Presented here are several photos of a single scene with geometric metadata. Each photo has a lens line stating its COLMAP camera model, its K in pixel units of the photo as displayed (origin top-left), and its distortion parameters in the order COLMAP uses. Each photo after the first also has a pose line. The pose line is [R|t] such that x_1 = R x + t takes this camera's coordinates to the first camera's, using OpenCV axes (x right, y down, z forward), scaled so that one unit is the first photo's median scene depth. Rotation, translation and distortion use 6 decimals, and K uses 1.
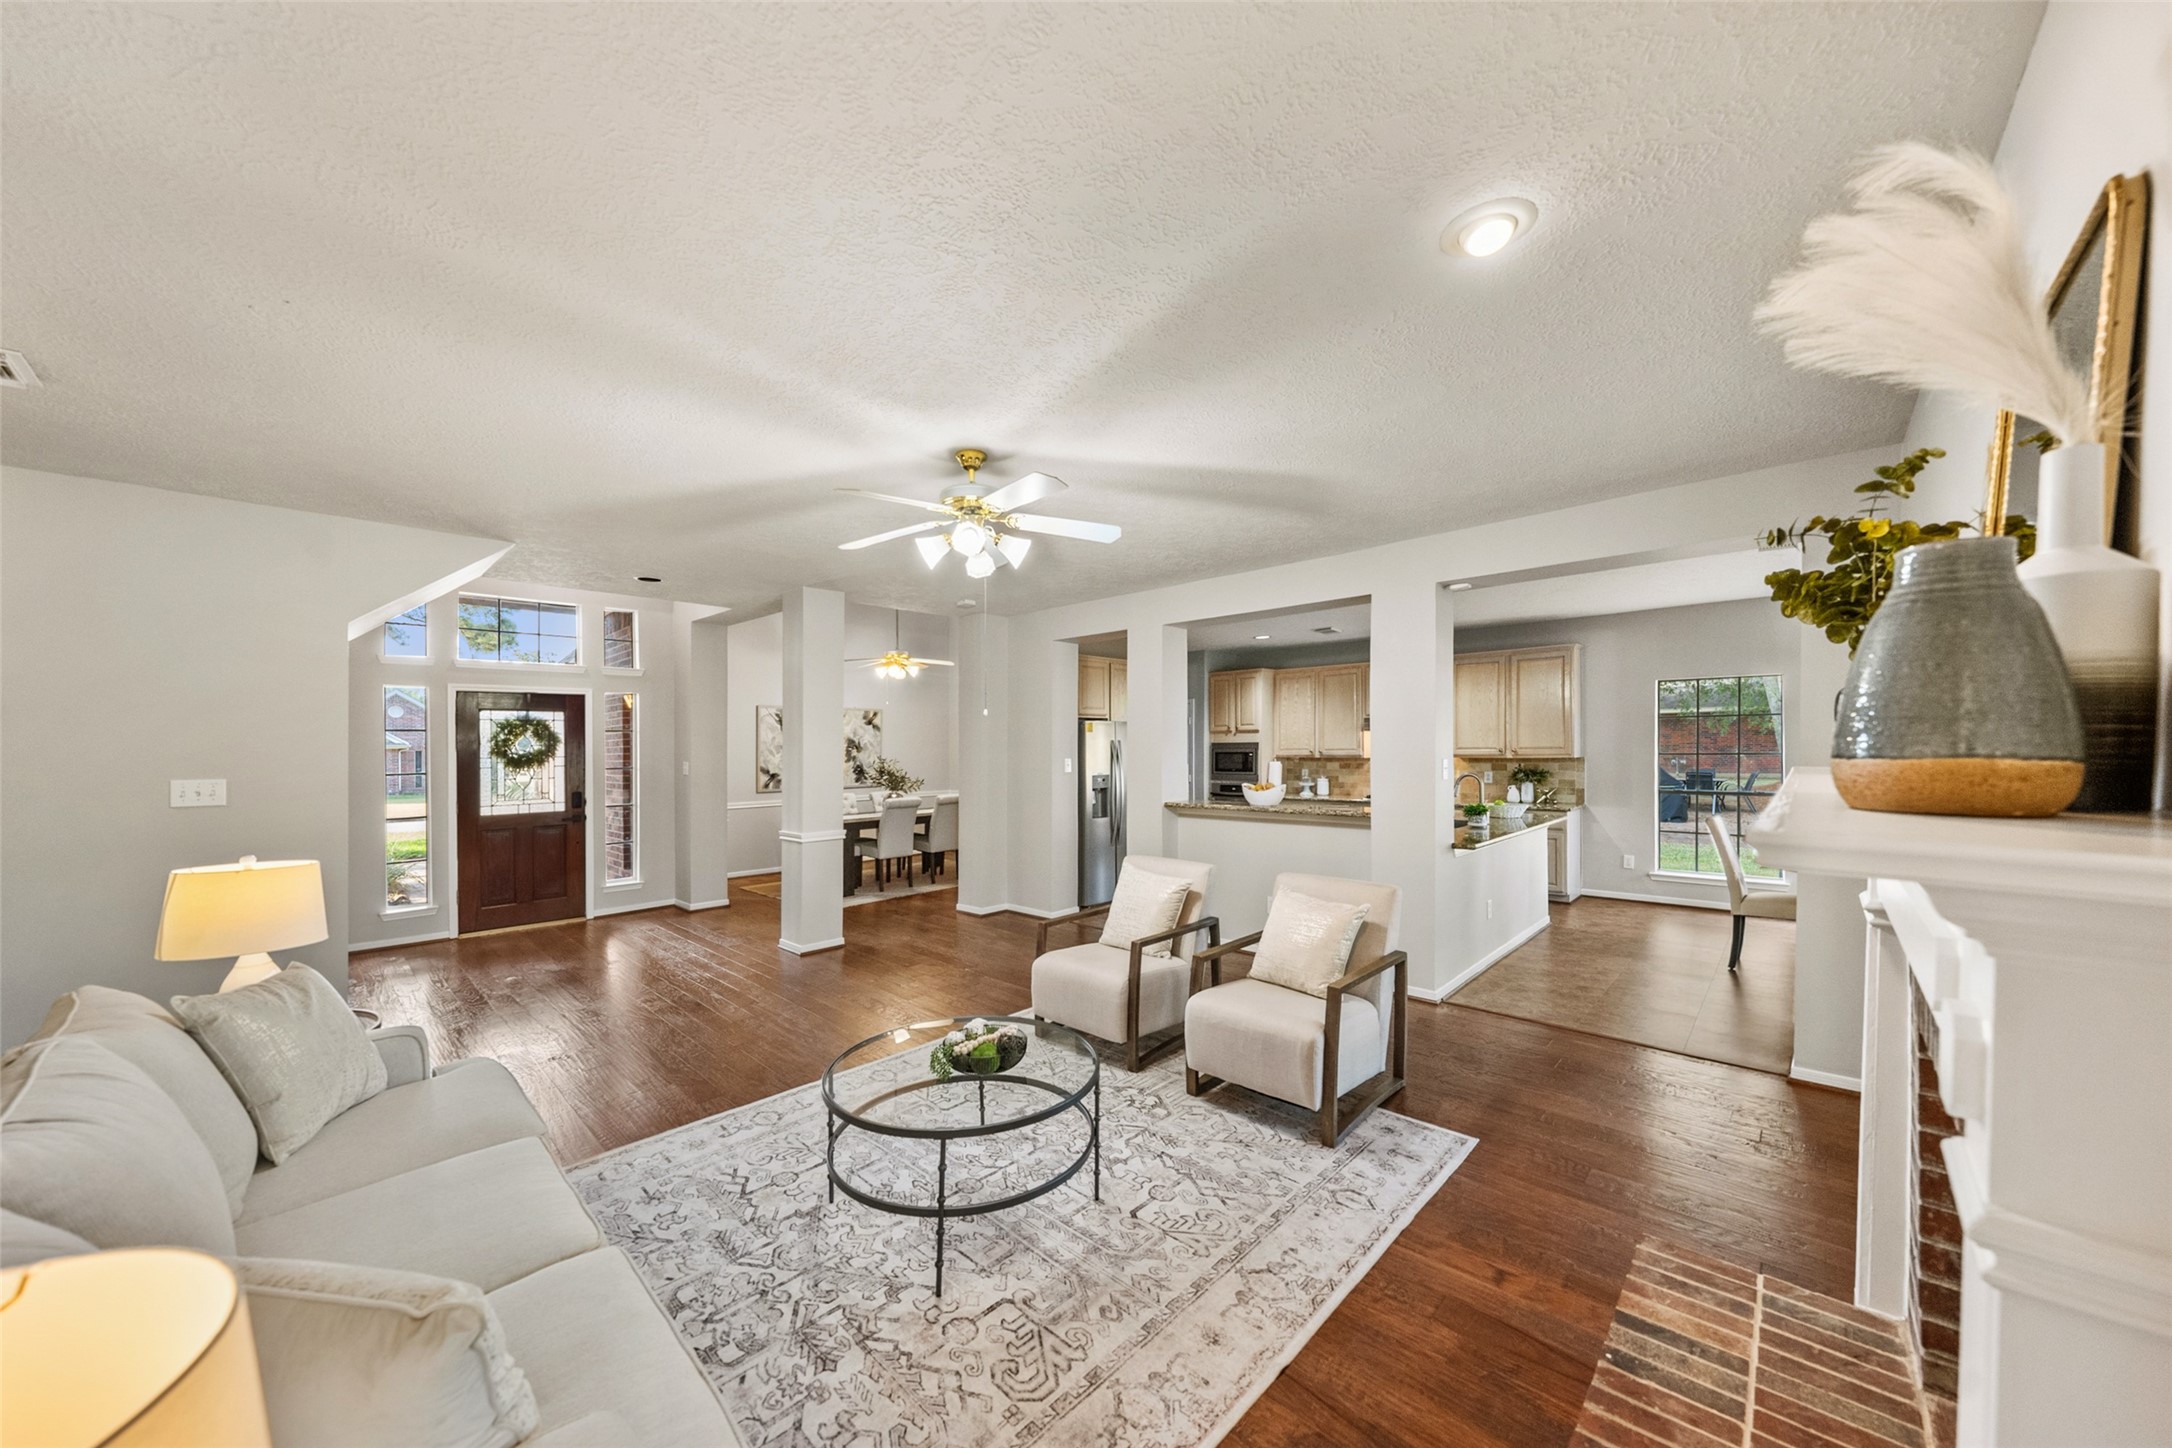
lens RADIAL K [[757.2, 0, 1082.5], [0, 757.2, 757.1], [0, 0, 1]] dist [-0.002974, 0.000101]
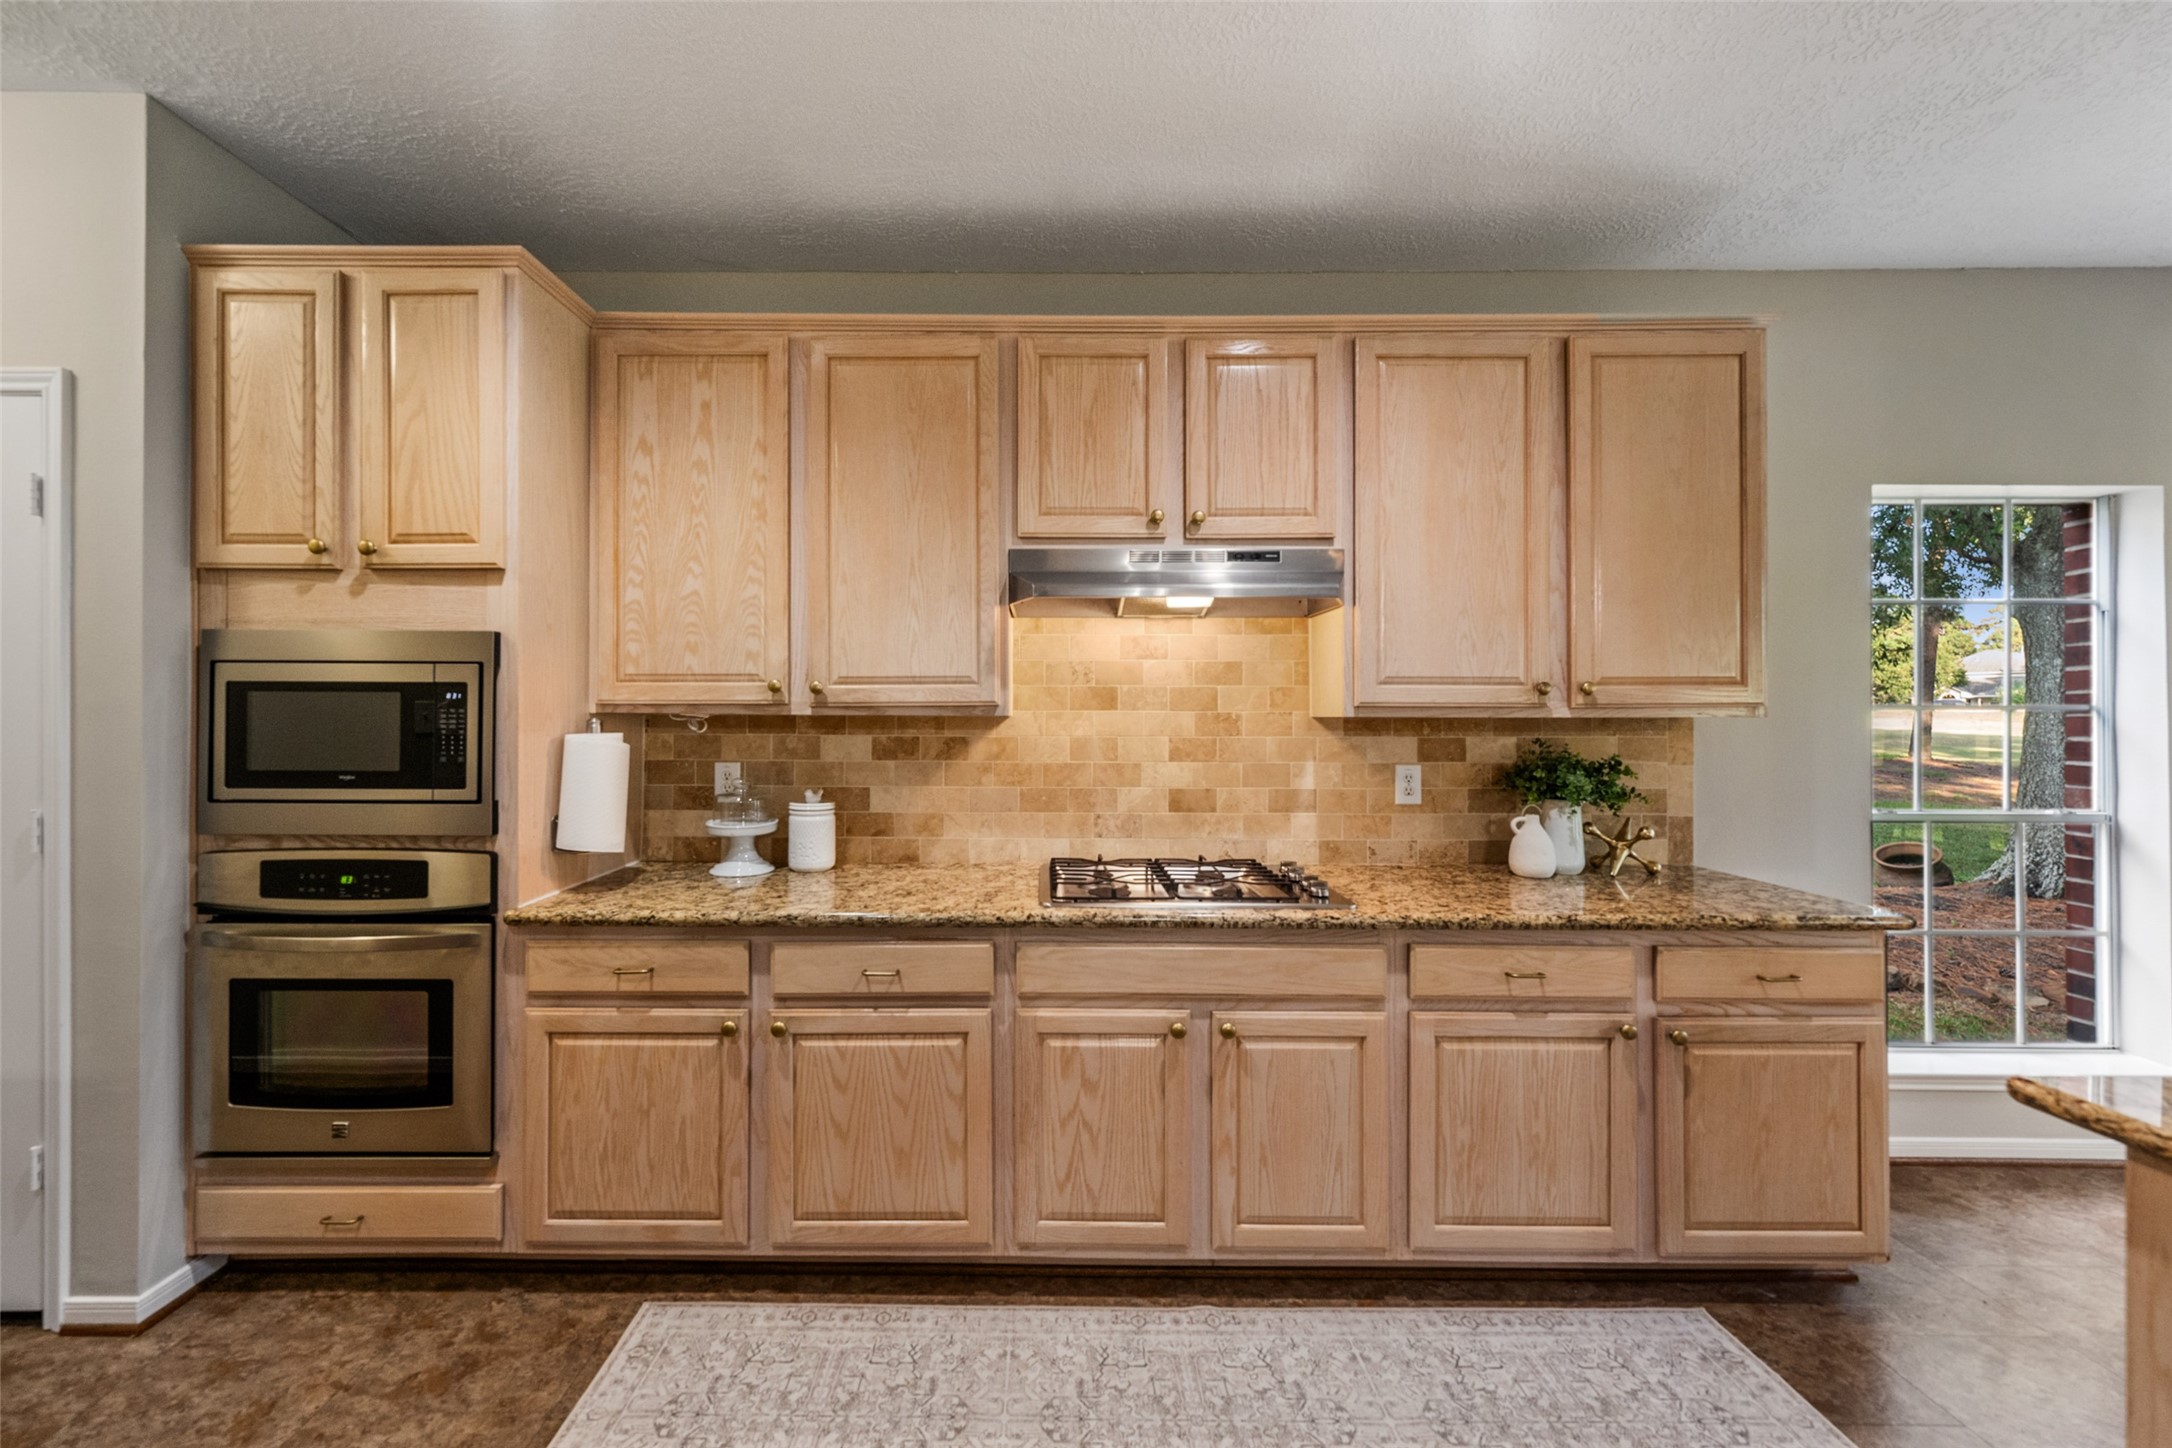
lens RADIAL K [[807.5, 0, 1039.5], [0, 807.5, 713.8], [0, 0, 1]] dist [-0.001169, -0.000096]
pose [[0.722626, 0.014888, 0.691079, 0.260831], [-0.002851, 0.999824, -0.018557, 0.006407], [-0.691234, 0.011440, 0.722541, 1.040264]]
